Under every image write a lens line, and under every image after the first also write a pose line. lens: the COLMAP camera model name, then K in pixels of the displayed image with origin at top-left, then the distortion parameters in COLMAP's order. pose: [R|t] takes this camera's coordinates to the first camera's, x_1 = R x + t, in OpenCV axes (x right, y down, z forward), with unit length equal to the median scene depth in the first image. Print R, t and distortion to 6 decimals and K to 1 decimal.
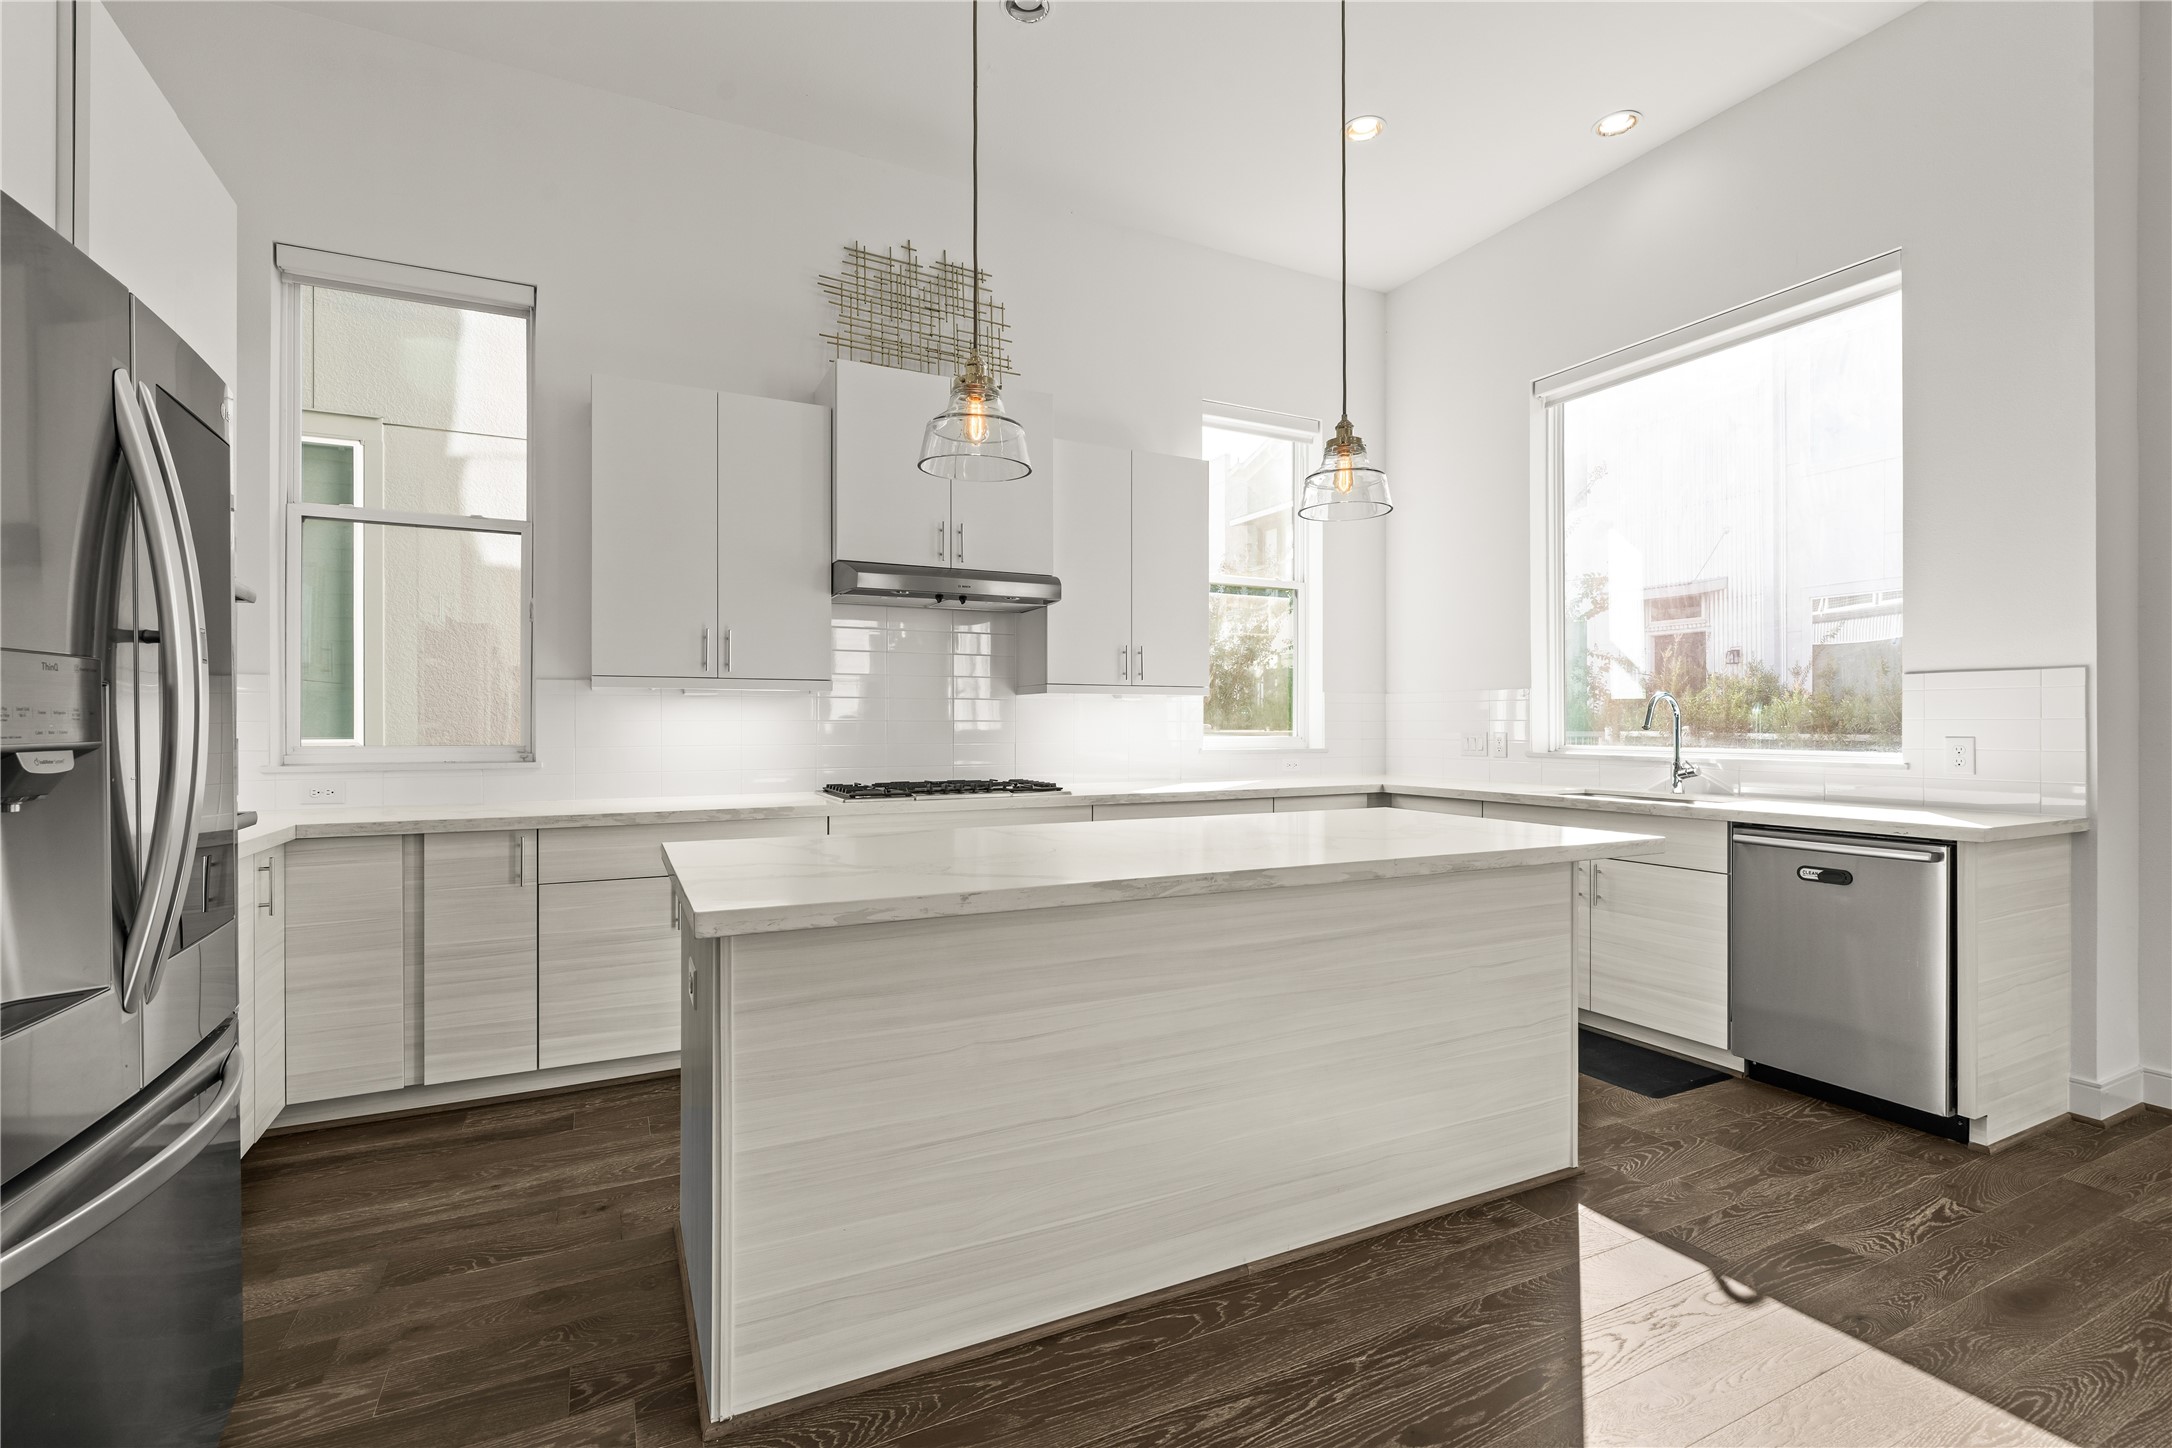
lens RADIAL K [[974.7, 0, 1087.4], [0, 974.7, 724.2], [0, 0, 1]] dist [-0.007524, 0.002087]
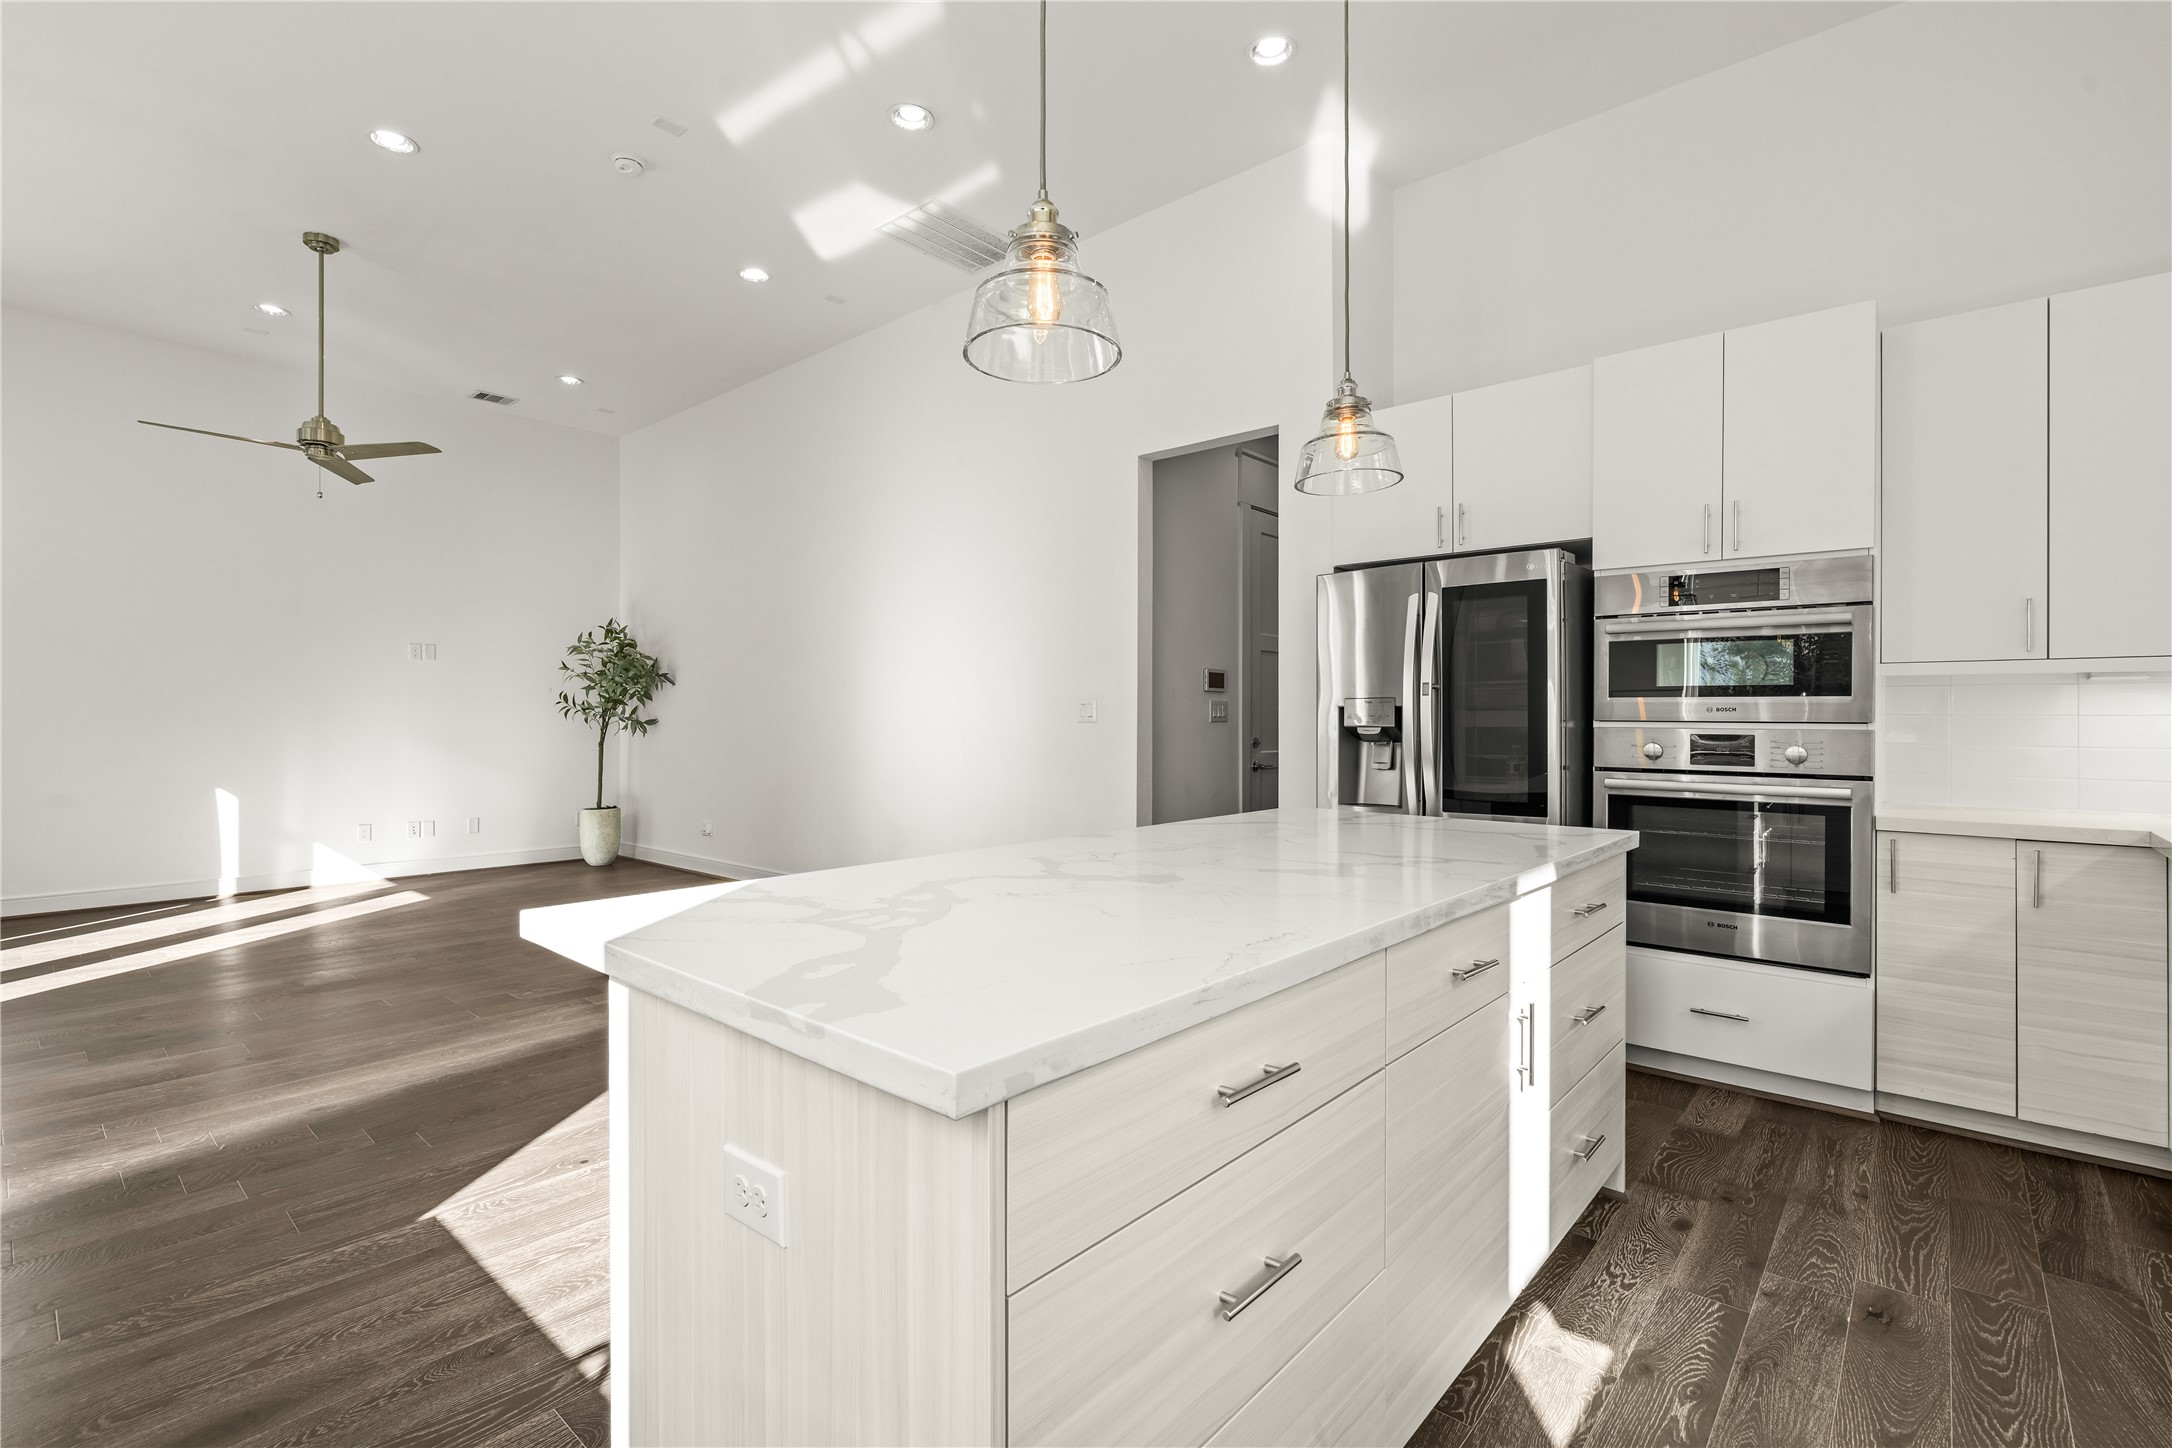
lens RADIAL K [[974.7, 0, 1077.4], [0, 974.7, 733.6], [0, 0, 1]] dist [-0.007524, 0.002087]
pose [[-0.927904, 0.006154, -0.372768, 0.404764], [-0.000020, 0.999863, 0.016556, -0.001827], [0.372819, 0.015370, -0.927777, 1.358237]]
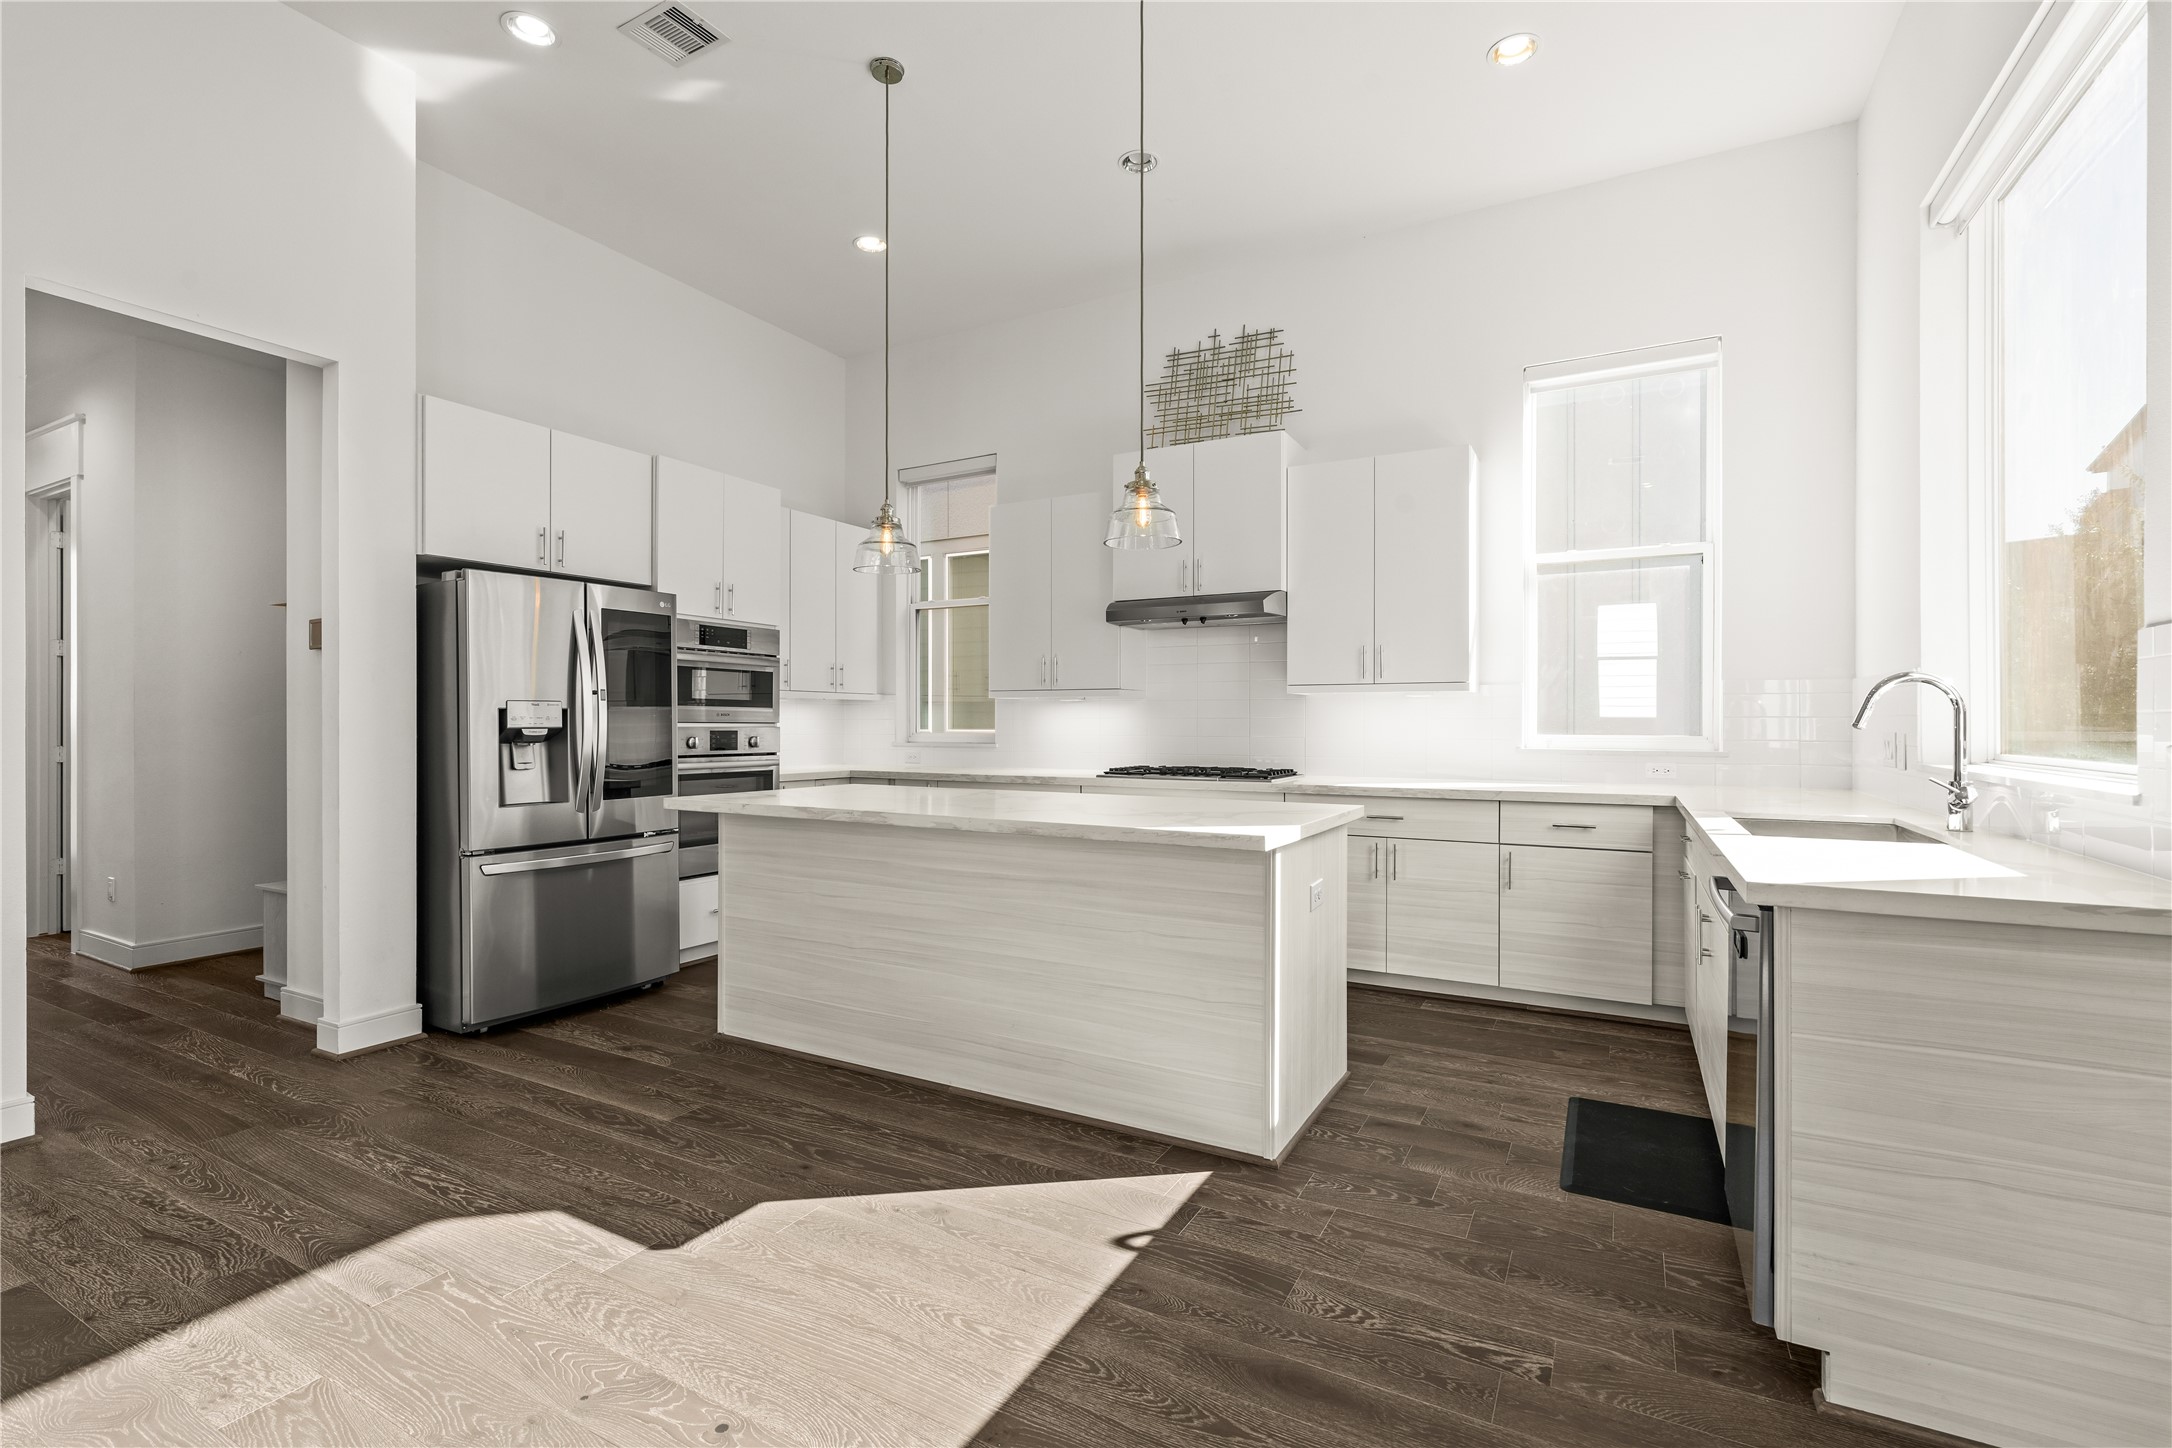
lens RADIAL K [[974.7, 0, 1085.7], [0, 974.7, 722.0], [0, 0, 1]] dist [-0.007524, 0.002087]
pose [[0.565923, 0.001308, -0.824457, 1.065685], [0.000118, 0.999999, 0.001667, -0.000718], [0.824458, -0.001040, 0.565922, 0.235061]]
